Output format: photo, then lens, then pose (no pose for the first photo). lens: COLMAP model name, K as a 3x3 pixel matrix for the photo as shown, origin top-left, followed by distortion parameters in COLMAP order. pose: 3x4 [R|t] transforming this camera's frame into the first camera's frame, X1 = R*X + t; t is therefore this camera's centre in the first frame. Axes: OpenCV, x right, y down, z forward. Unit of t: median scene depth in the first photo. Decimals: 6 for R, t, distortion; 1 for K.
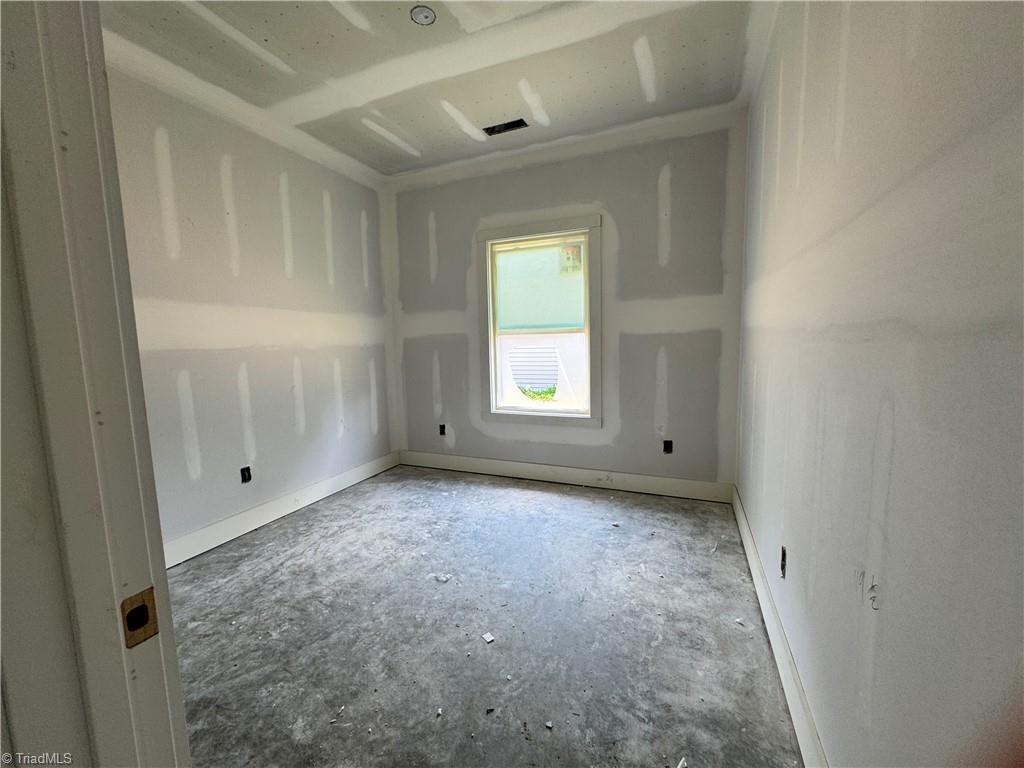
lens RADIAL K [[408.6, 0, 512.0], [0, 408.6, 384.0], [0, 0, 1]] dist [-0.001627, -0.000082]
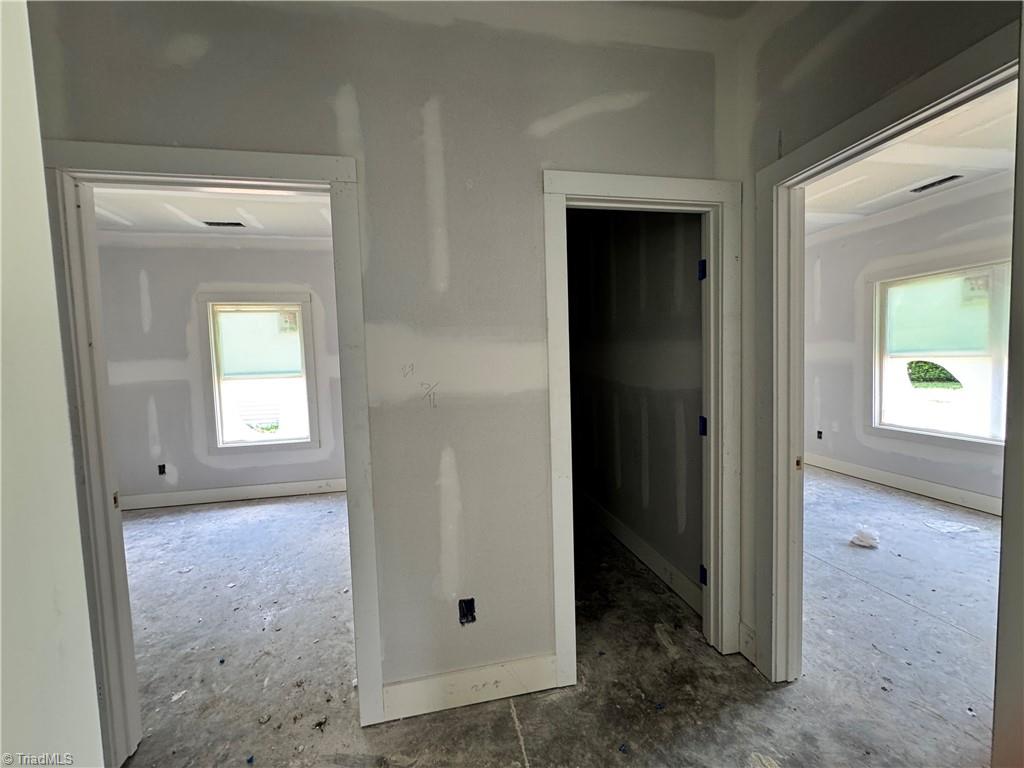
lens RADIAL K [[408.6, 0, 512.0], [0, 408.6, 384.0], [0, 0, 1]] dist [-0.001627, -0.000082]
pose [[0.823122, -0.035975, 0.566724, -0.015501], [0.072748, 0.996448, -0.042406, 0.001123], [-0.563186, 0.076133, 0.822816, -0.481213]]
